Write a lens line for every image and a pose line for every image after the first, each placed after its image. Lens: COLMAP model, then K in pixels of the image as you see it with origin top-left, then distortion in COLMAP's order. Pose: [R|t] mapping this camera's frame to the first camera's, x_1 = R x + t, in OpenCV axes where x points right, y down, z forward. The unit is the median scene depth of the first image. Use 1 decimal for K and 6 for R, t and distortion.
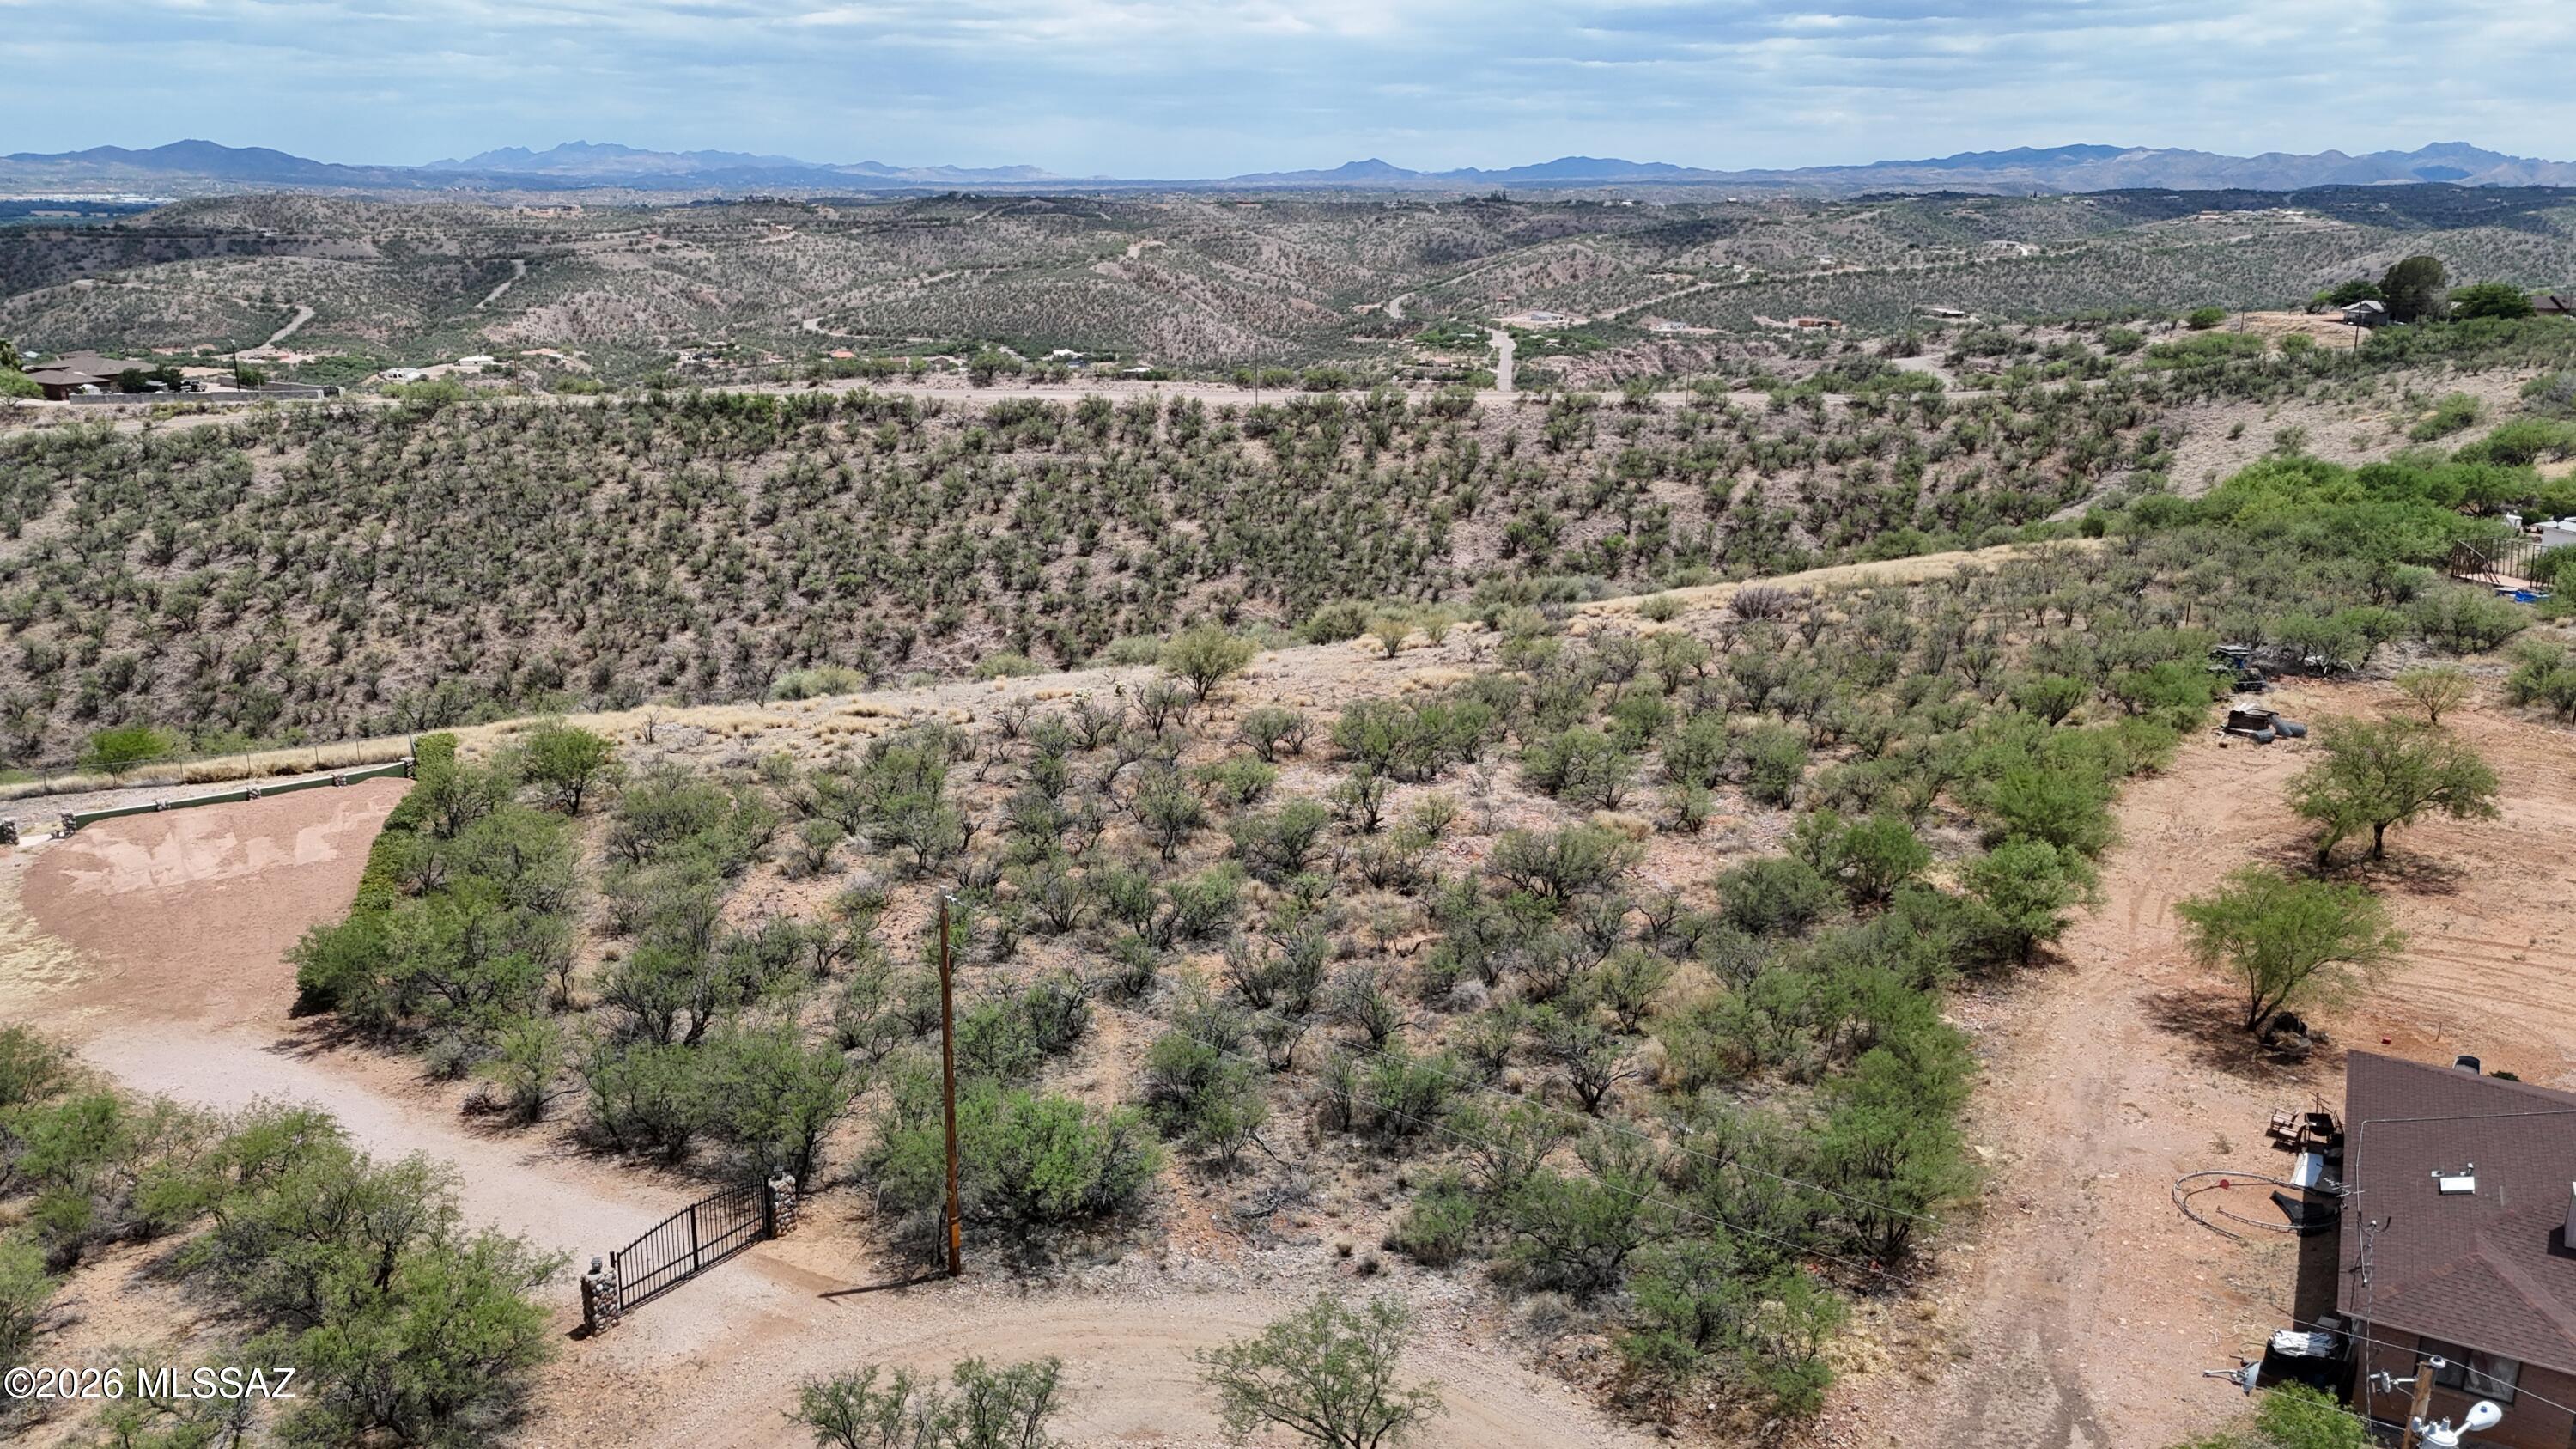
lens RADIAL K [[1886.4, 0, 1288.0], [0, 1886.4, 724.5], [0, 0, 1]] dist [0.084425, -0.090075]
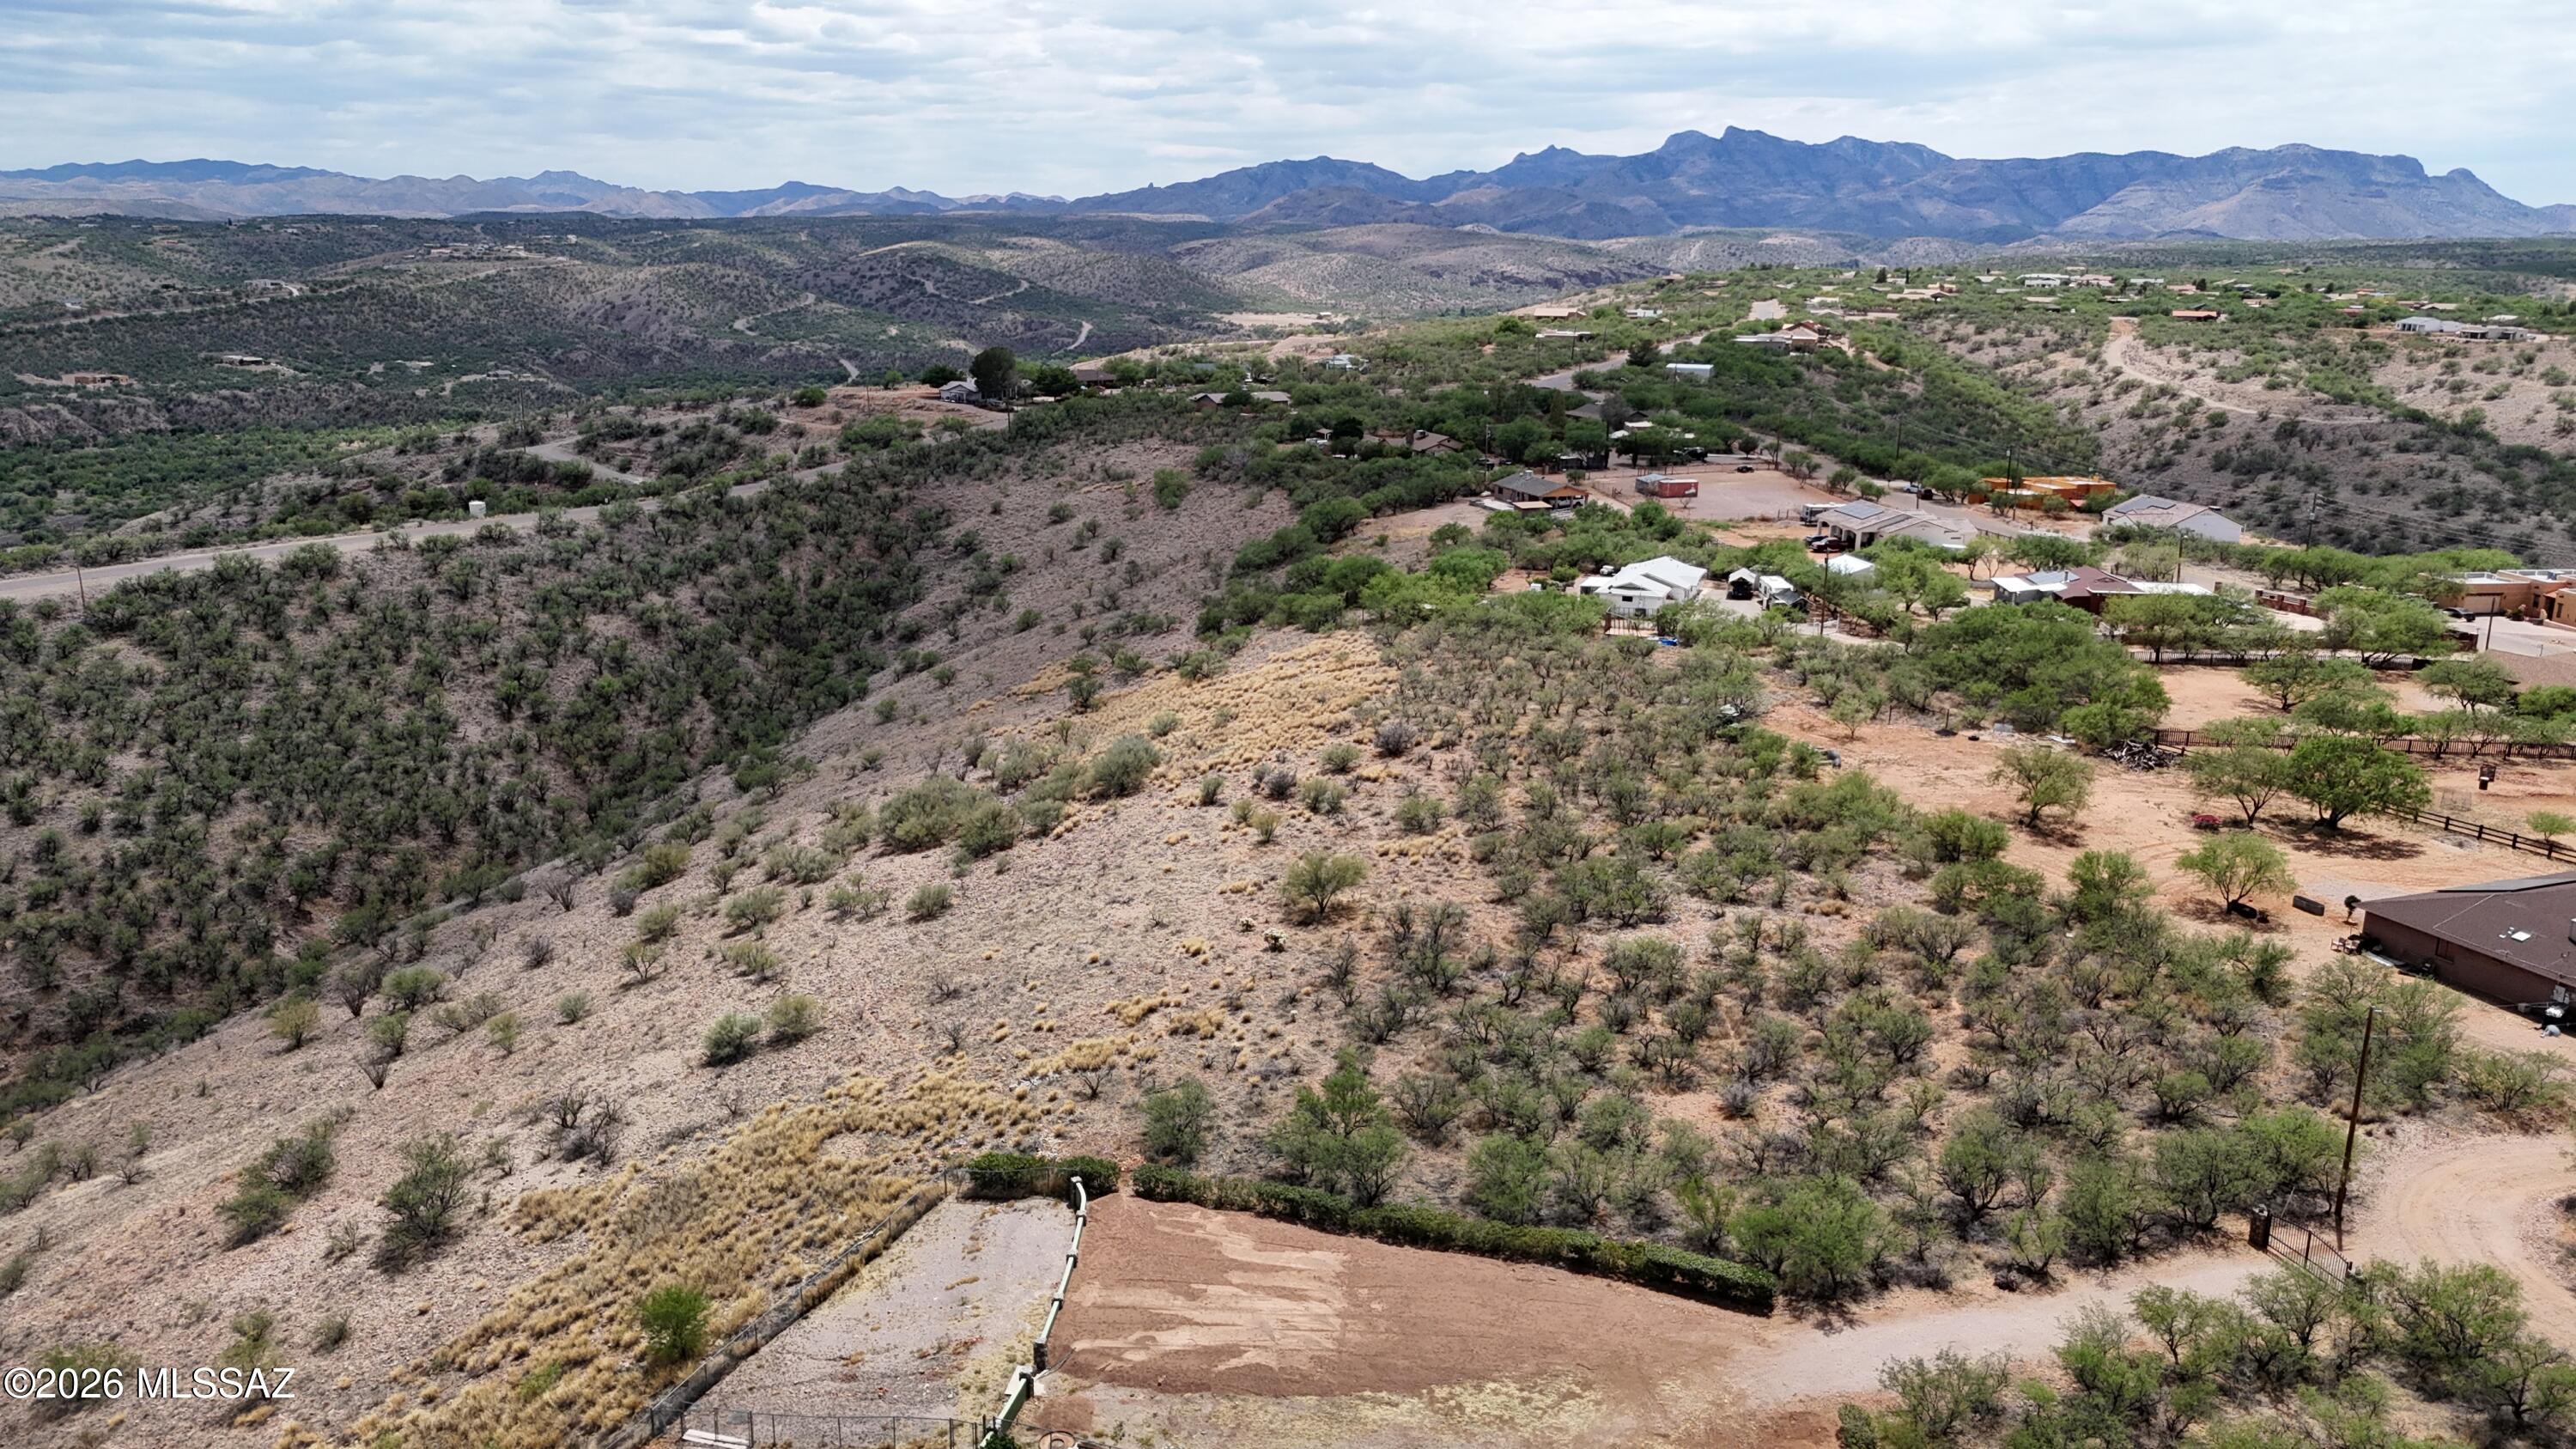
lens RADIAL K [[1886.4, 0, 1288.0], [0, 1886.4, 724.5], [0, 0, 1]] dist [0.084425, -0.090075]
pose [[0.639802, -0.195543, 0.743247, -0.319473], [0.202532, 0.975804, 0.082383, -0.080517], [-0.741373, 0.097822, 0.663925, 0.071518]]
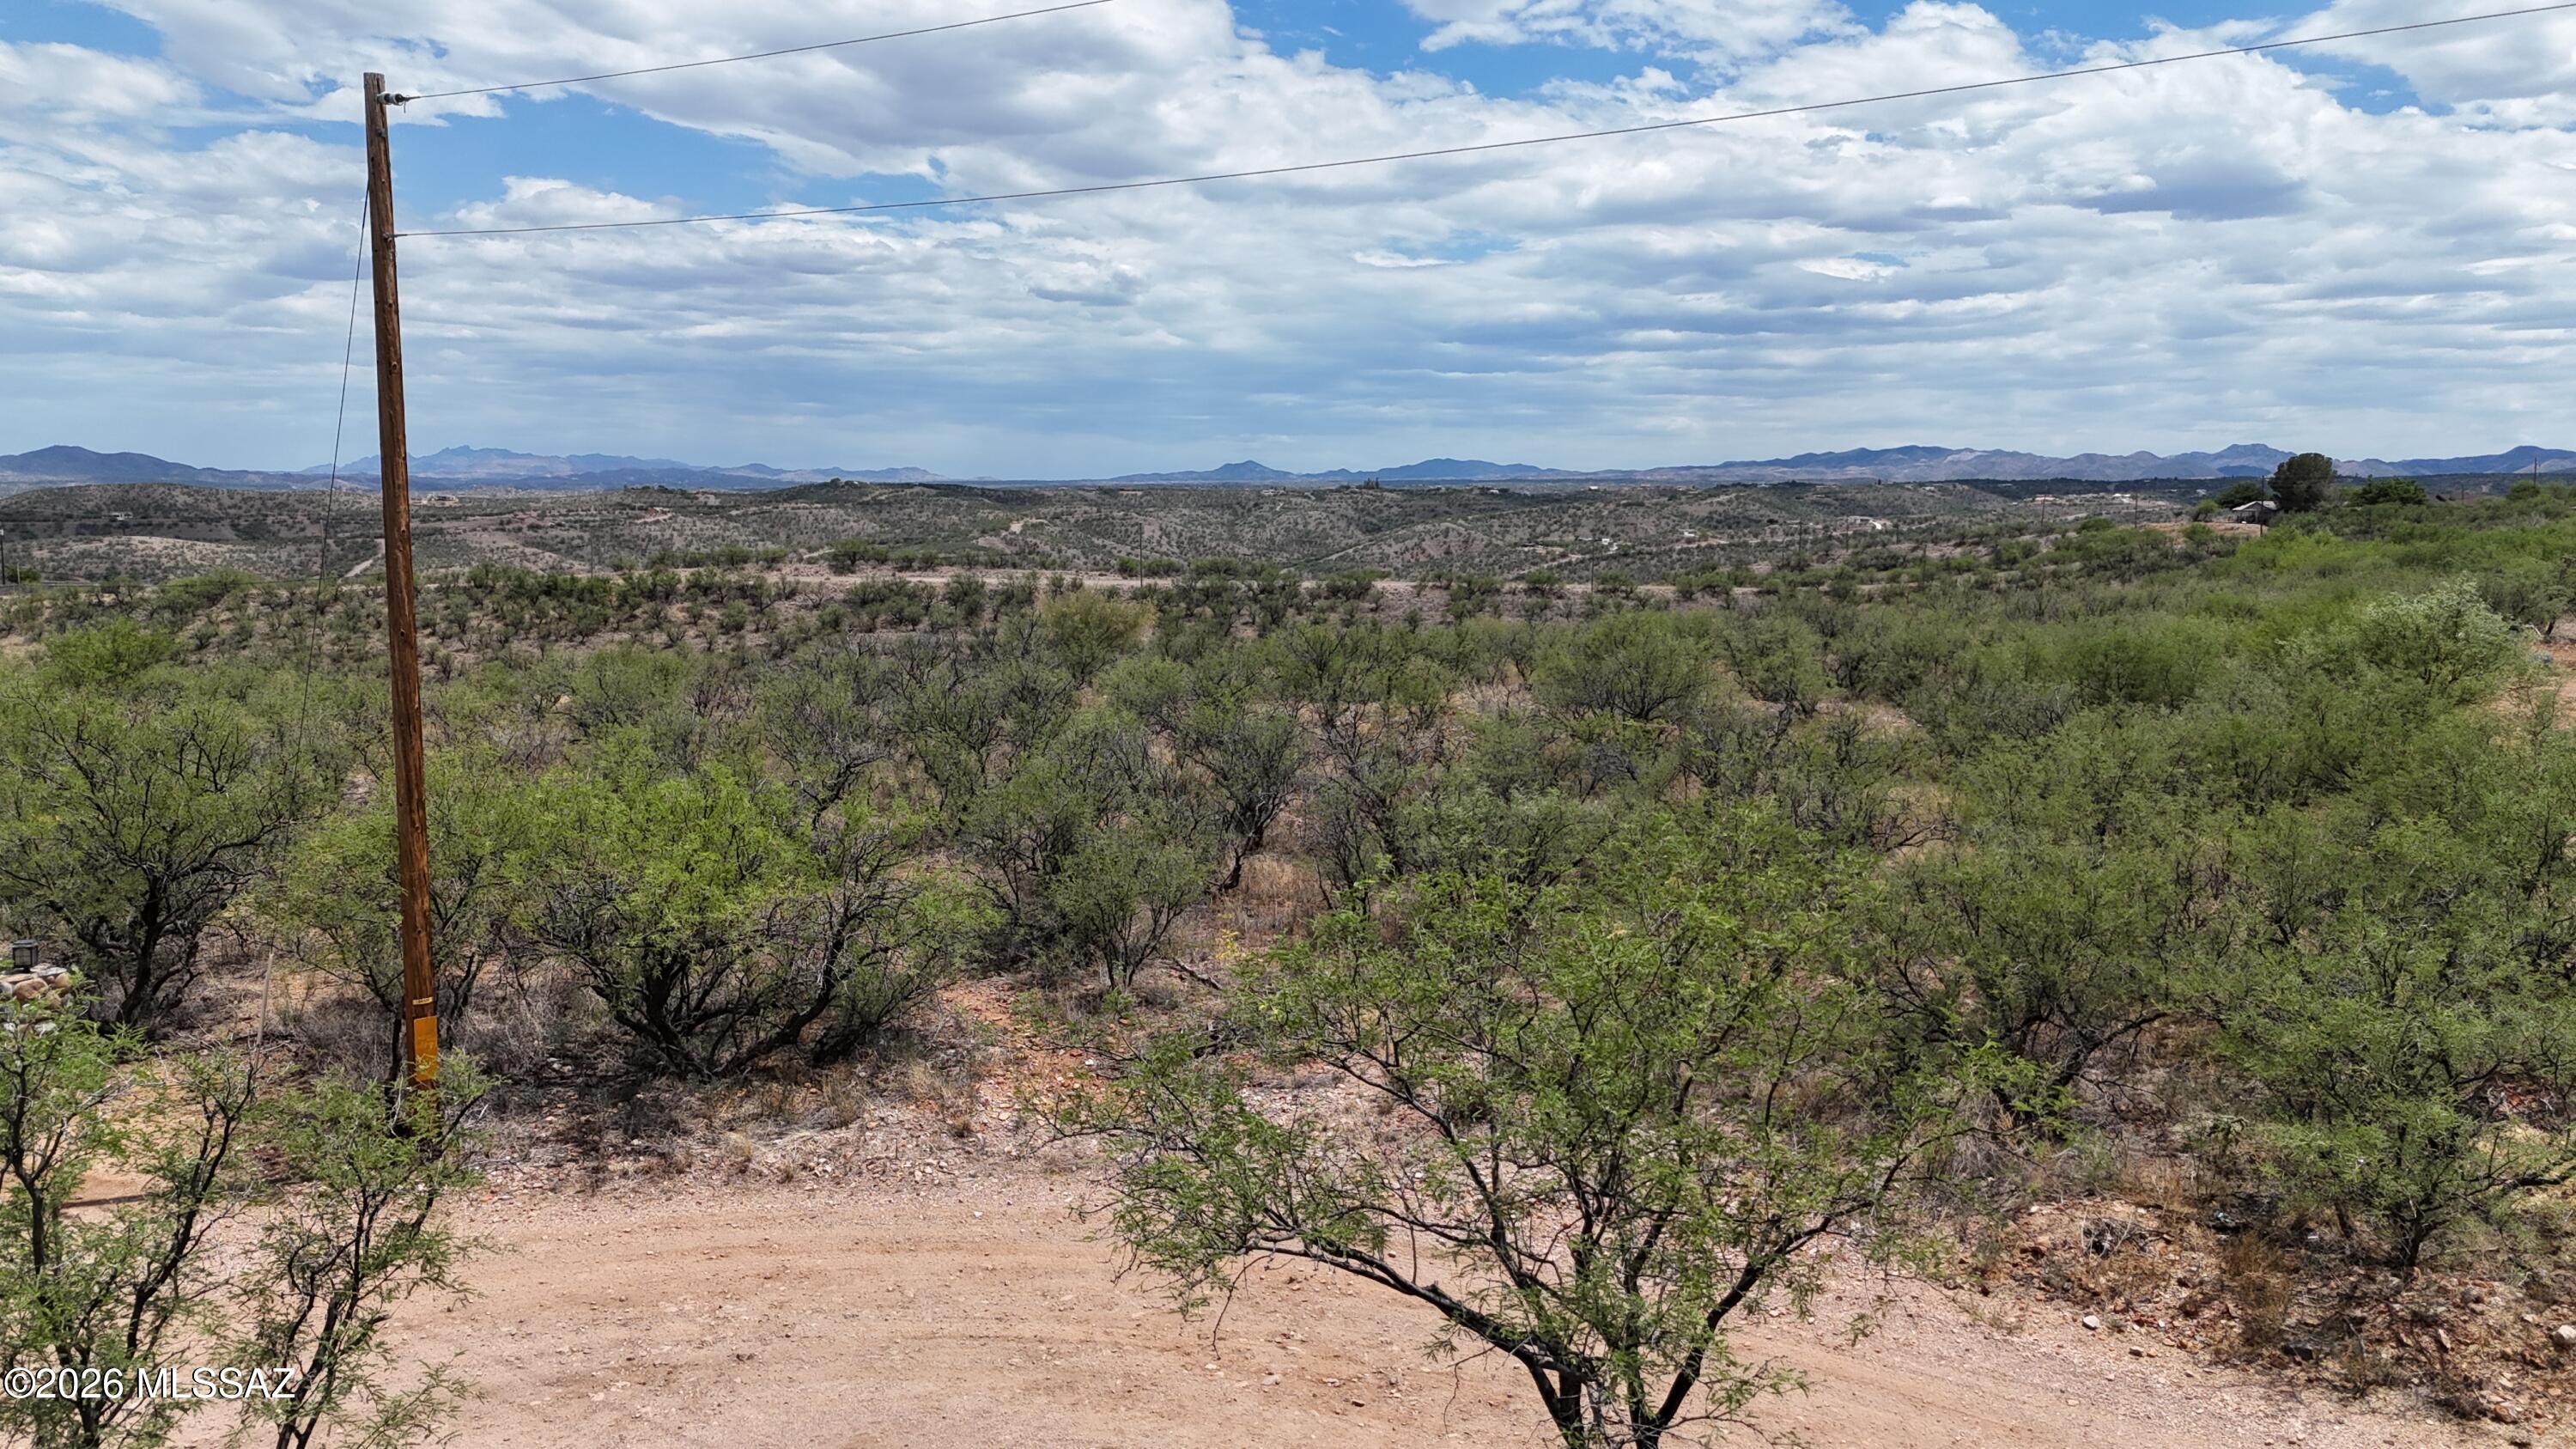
lens RADIAL K [[1882.9, 0, 1288.0], [0, 1882.9, 724.5], [0, 0, 1]] dist [0.086482, -0.086649]
pose [[0.997980, -0.012159, 0.062358, -0.003157], [0.021369, 0.988571, -0.149231, 0.040012], [-0.059831, 0.150262, 0.986834, 0.089088]]
